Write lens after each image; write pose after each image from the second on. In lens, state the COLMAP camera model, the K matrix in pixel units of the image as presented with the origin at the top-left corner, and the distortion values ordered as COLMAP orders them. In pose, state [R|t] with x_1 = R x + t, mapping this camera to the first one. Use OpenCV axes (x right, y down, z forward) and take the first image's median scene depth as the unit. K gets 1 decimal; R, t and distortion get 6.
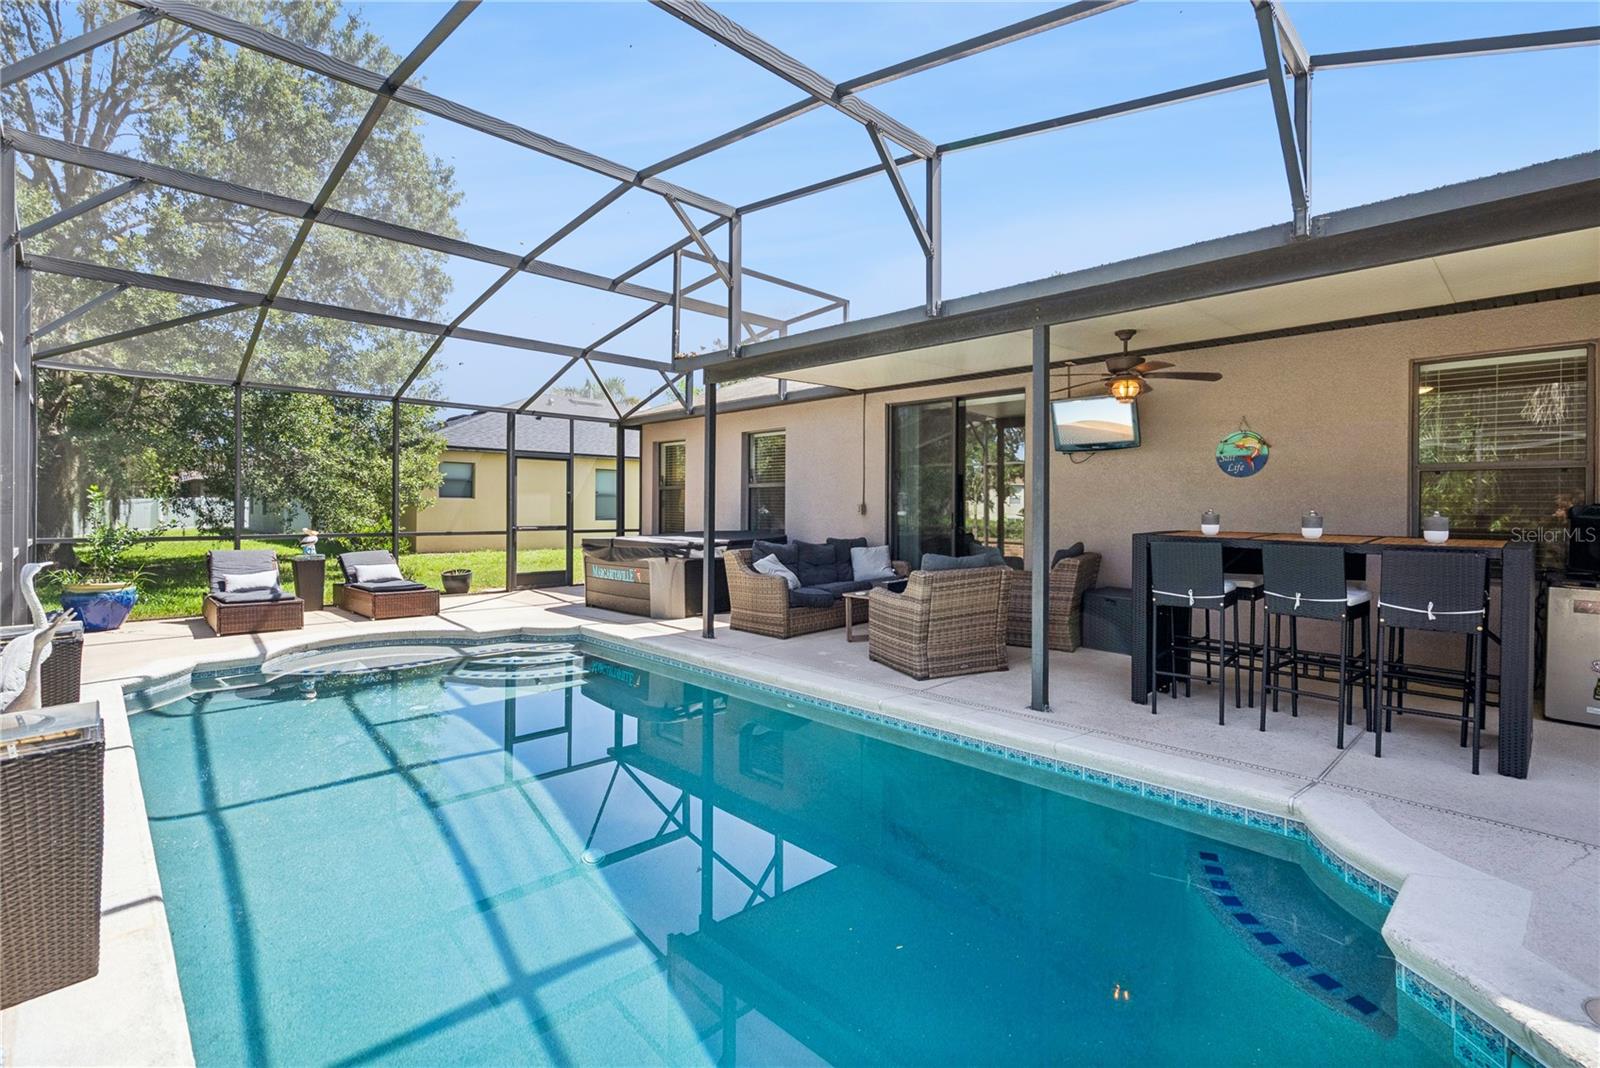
lens RADIAL K [[741.2, 0, 803.9], [0, 741.2, 510.5], [0, 0, 1]] dist [-0.005271, 0.000317]
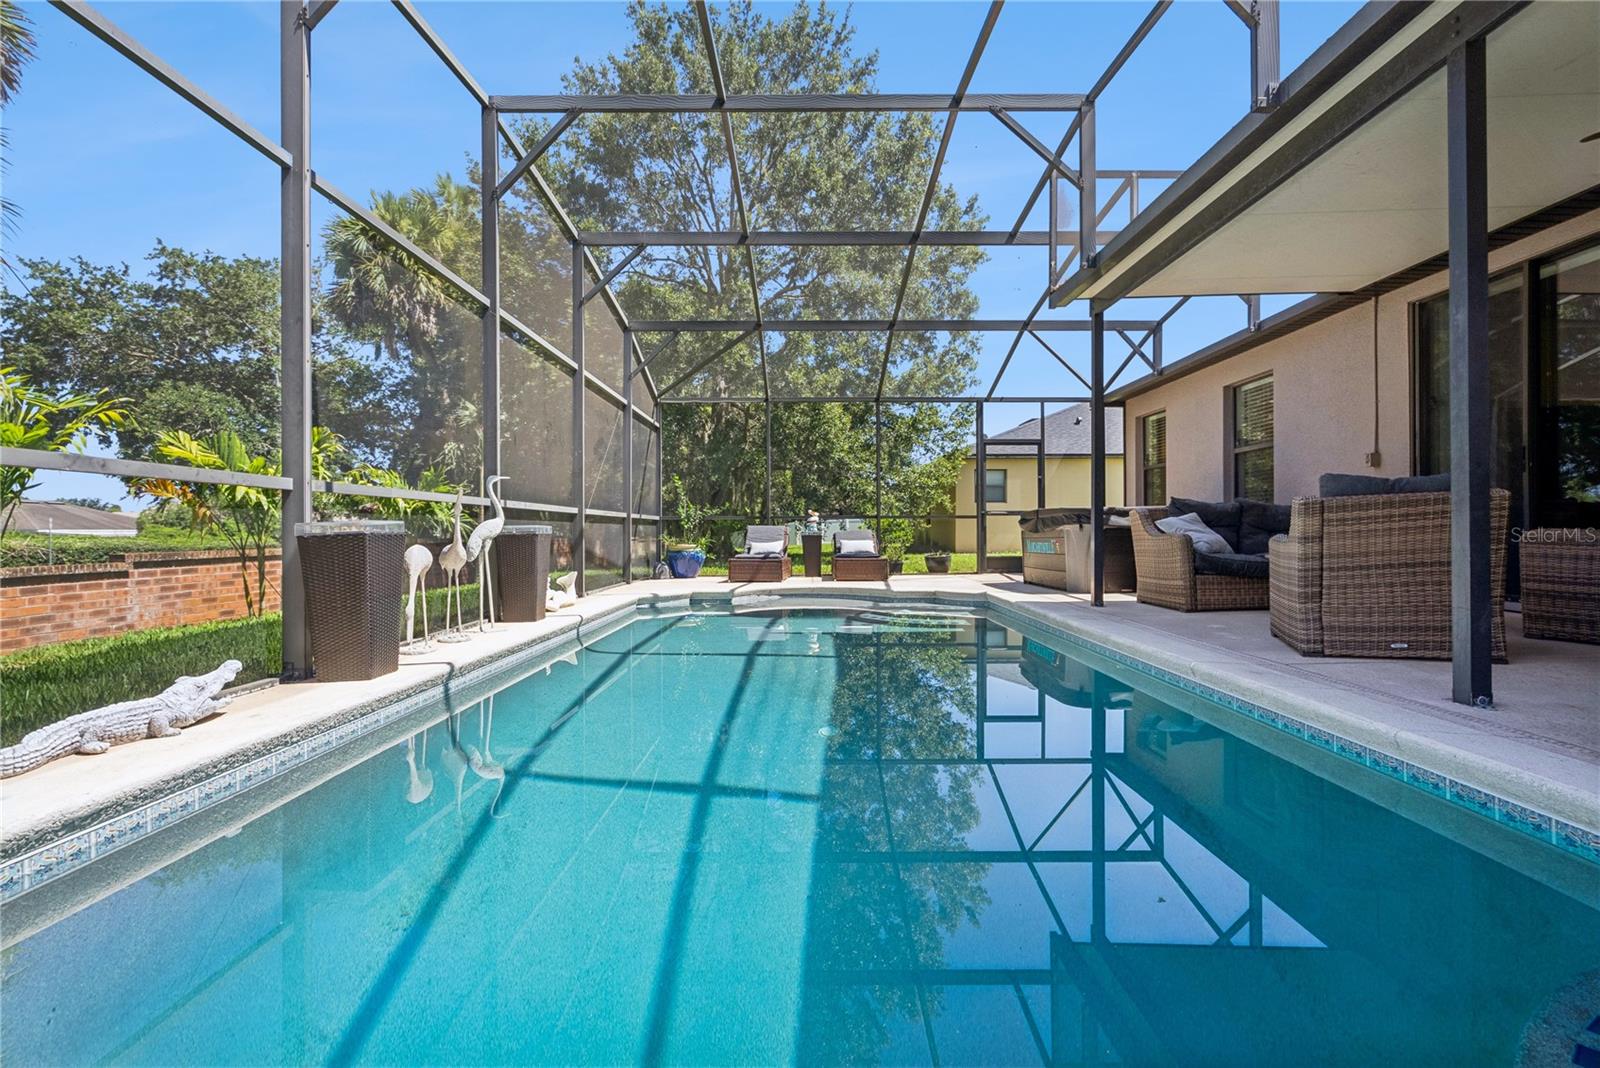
lens RADIAL K [[735.0, 0, 801.5], [0, 735.0, 530.0], [0, 0, 1]] dist [-0.006814, 0.004143]
pose [[0.711016, -0.011186, -0.703086, 0.236526], [0.005649, 0.999932, -0.010195, 0.091229], [0.703153, 0.003277, 0.711031, 0.148062]]
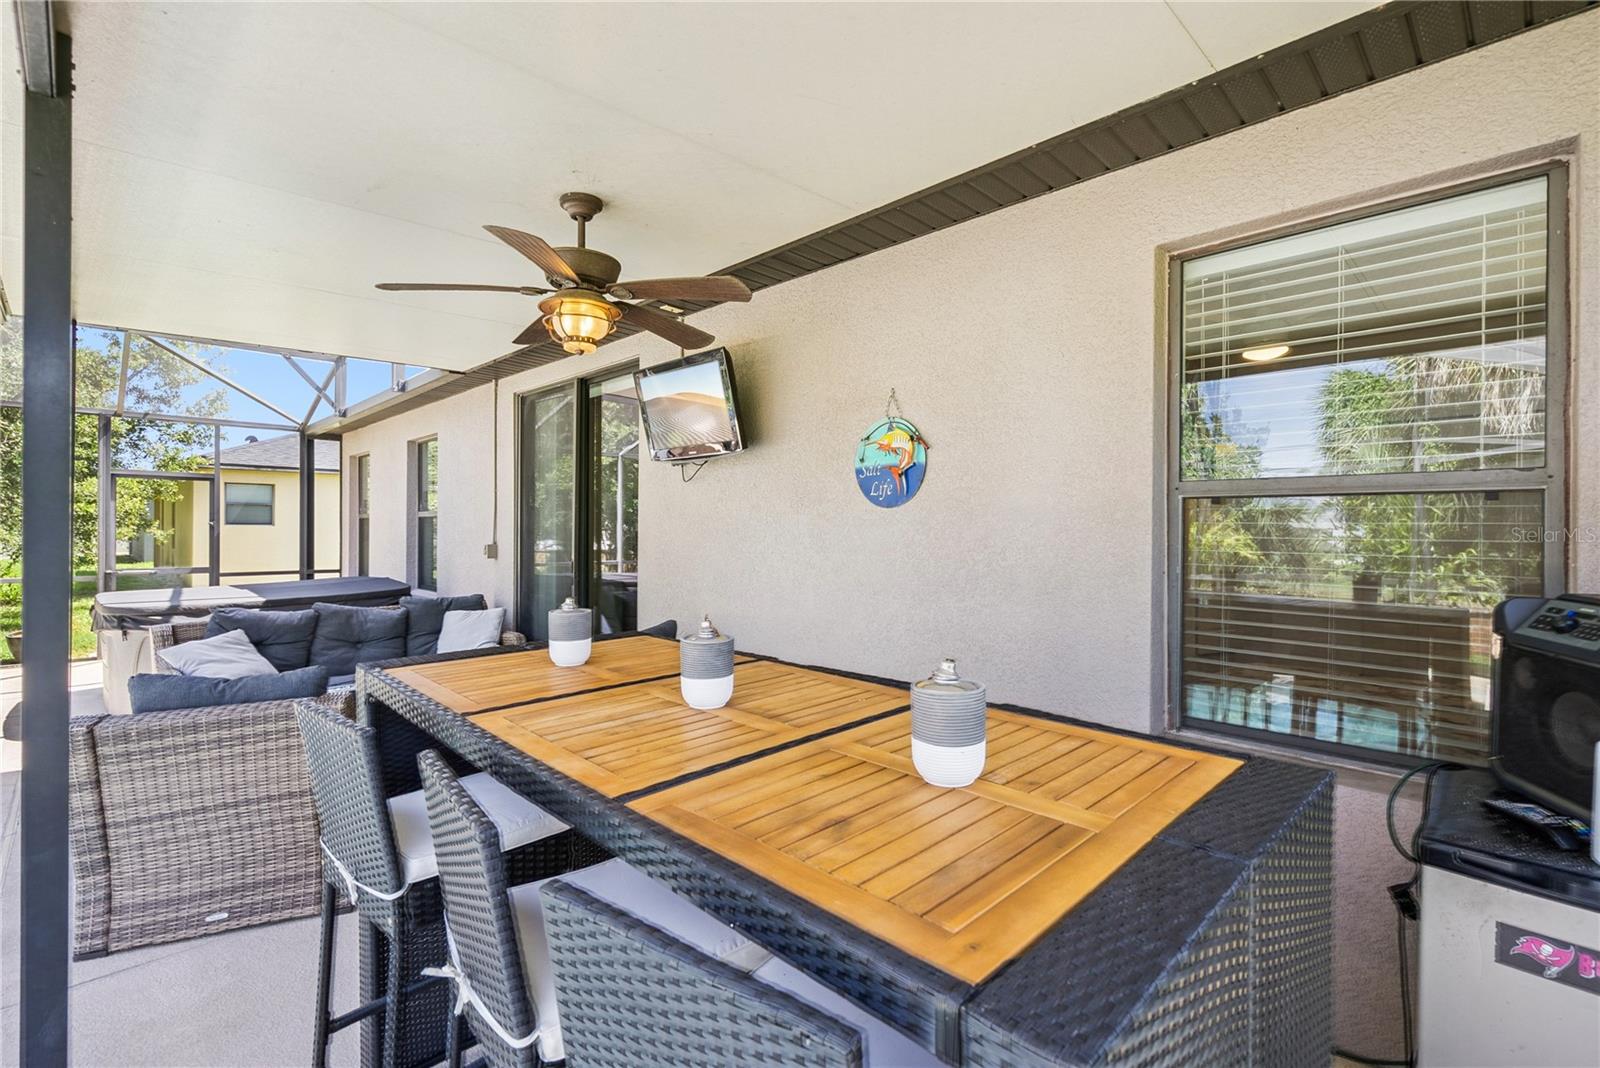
lens RADIAL K [[735.0, 0, 801.5], [0, 735.0, 530.0], [0, 0, 1]] dist [-0.006814, 0.004143]
pose [[0.999989, -0.001065, 0.004660, 0.465402], [0.001072, 0.999998, -0.001564, -0.025170], [-0.004659, 0.001569, 0.999988, 0.429660]]
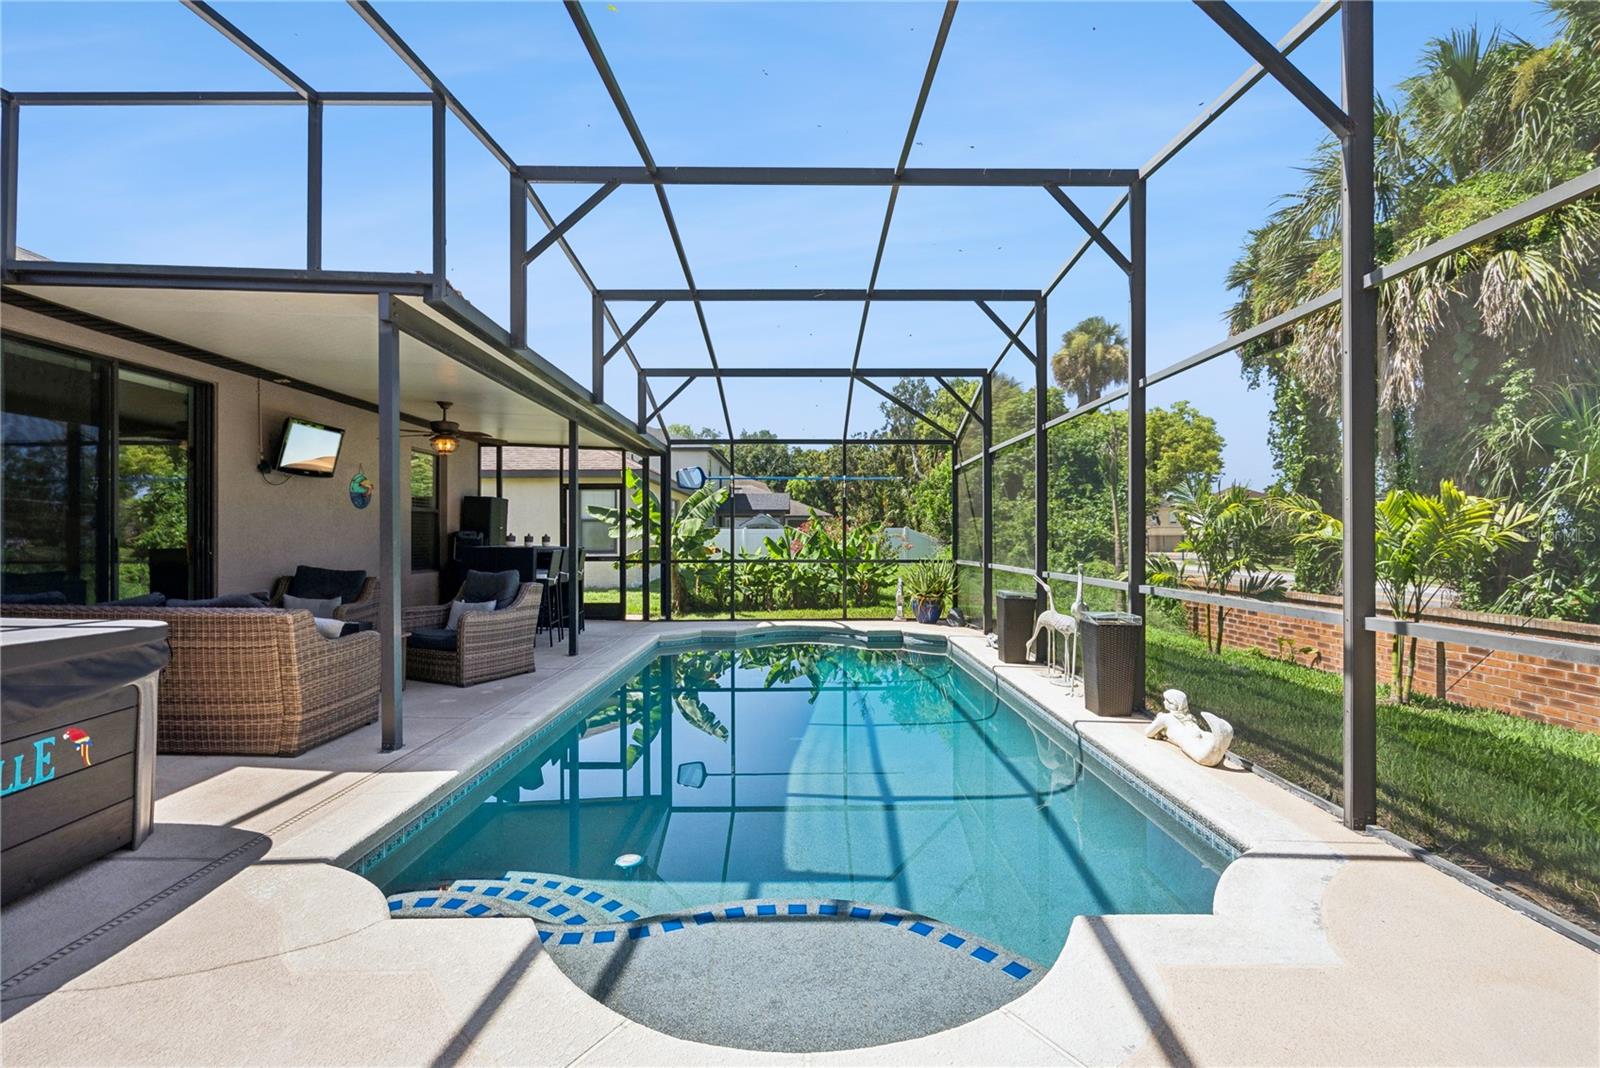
lens RADIAL K [[731.9, 0, 789.0], [0, 731.9, 539.0], [0, 0, 1]] dist [-0.001516, 0.000561]
pose [[-0.711989, -0.006569, 0.702160, -0.784917], [-0.000576, 0.999961, 0.008771, -0.001978], [-0.702190, 0.005840, -0.711966, 1.233114]]
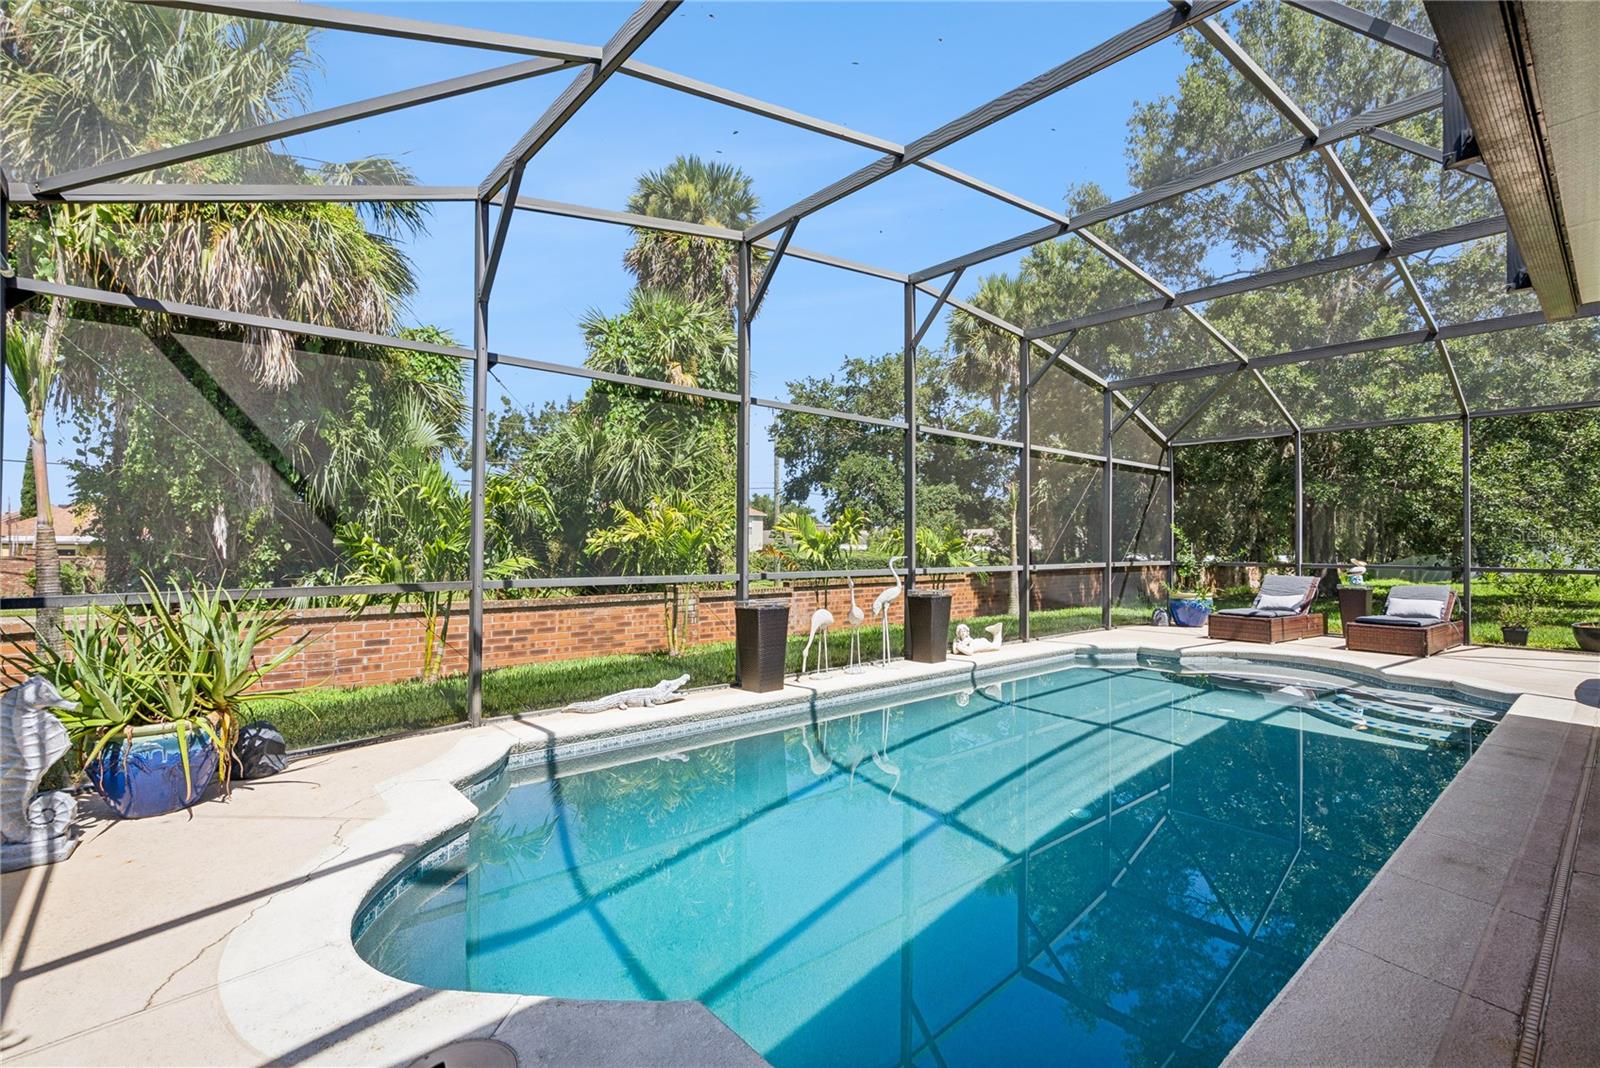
lens RADIAL K [[728.6, 0, 800.0], [0, 728.6, 534.0], [0, 0, 1]] dist [-0.007566, 0.000467]
pose [[-0.062309, -0.018981, -0.997876, 0.513791], [-0.009084, 0.999789, -0.018450, 0.019654], [0.998016, 0.007915, -0.062468, 0.373654]]
